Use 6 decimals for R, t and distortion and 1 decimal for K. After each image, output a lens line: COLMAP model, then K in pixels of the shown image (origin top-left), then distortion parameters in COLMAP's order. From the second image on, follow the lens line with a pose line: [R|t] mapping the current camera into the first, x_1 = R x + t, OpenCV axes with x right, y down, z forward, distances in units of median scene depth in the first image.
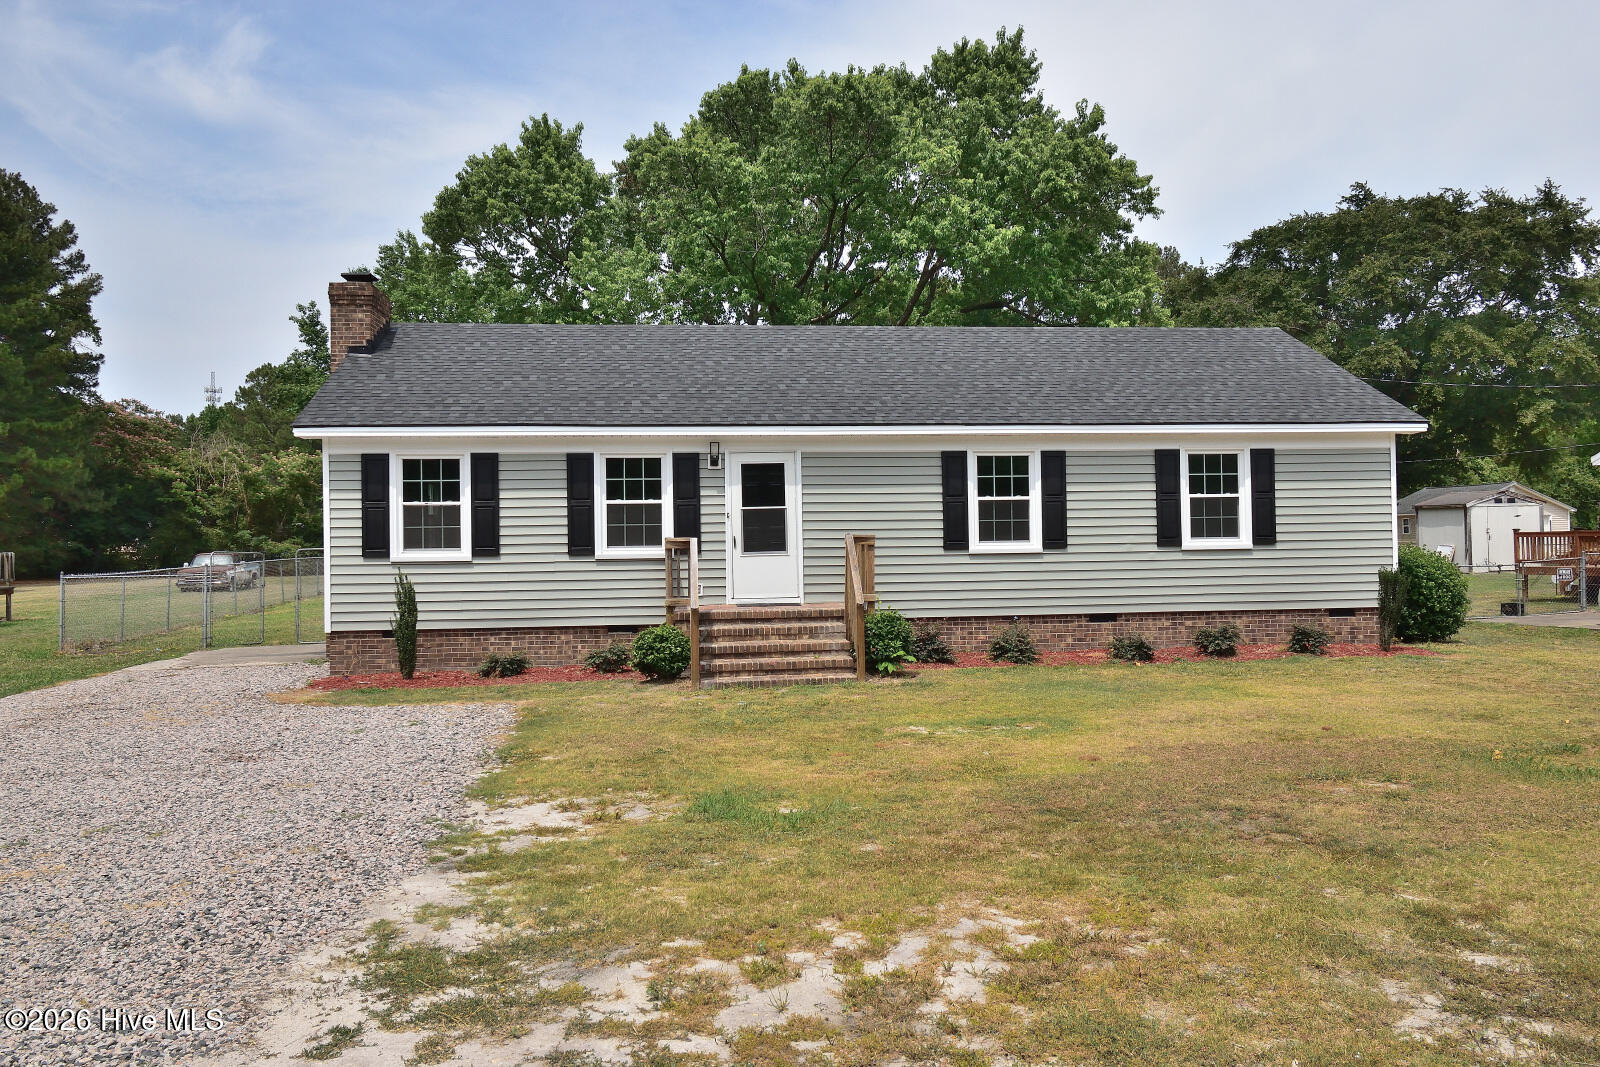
lens RADIAL K [[1155.2, 0, 800.1], [0, 1155.2, 560.1], [0, 0, 1]] dist [0.048382, 0.000111]
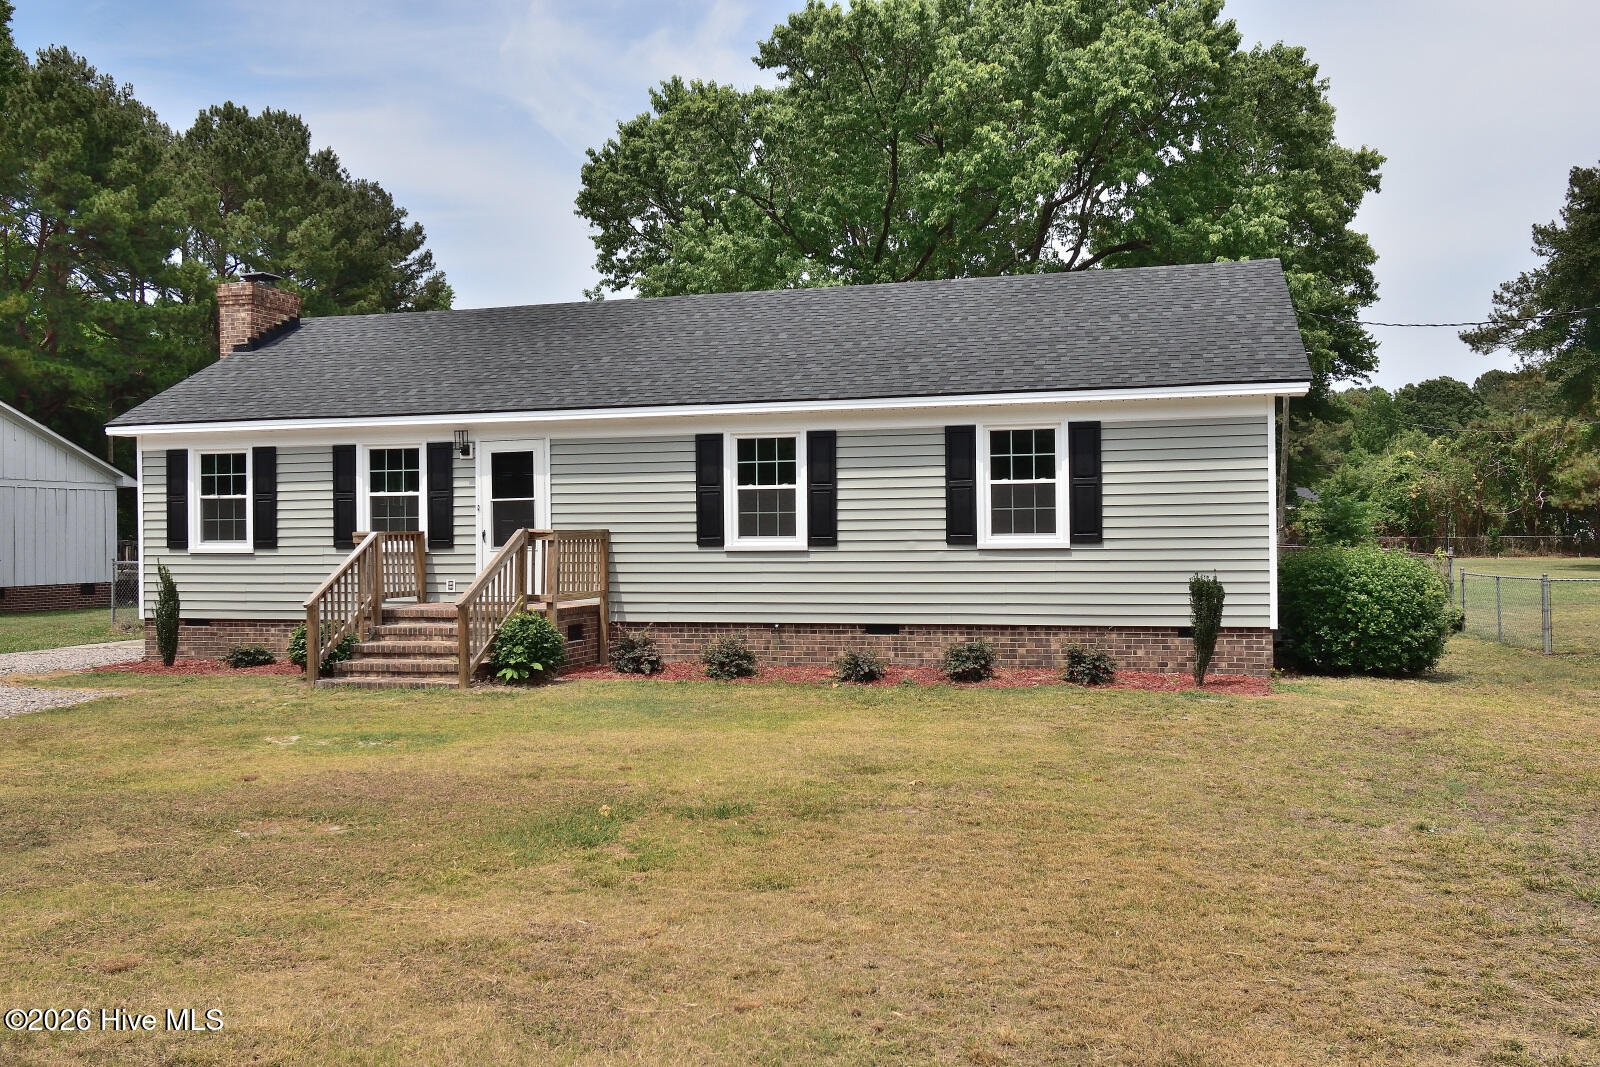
lens RADIAL K [[1370.7, 0, 800.0], [0, 1370.7, 533.5], [0, 0, 1]] dist [0.047209, 0.000273]
pose [[0.920349, 0.005517, -0.391059, 0.599778], [-0.009764, 0.999913, -0.008873, -0.009891], [0.390976, 0.011984, 0.920323, 0.069337]]
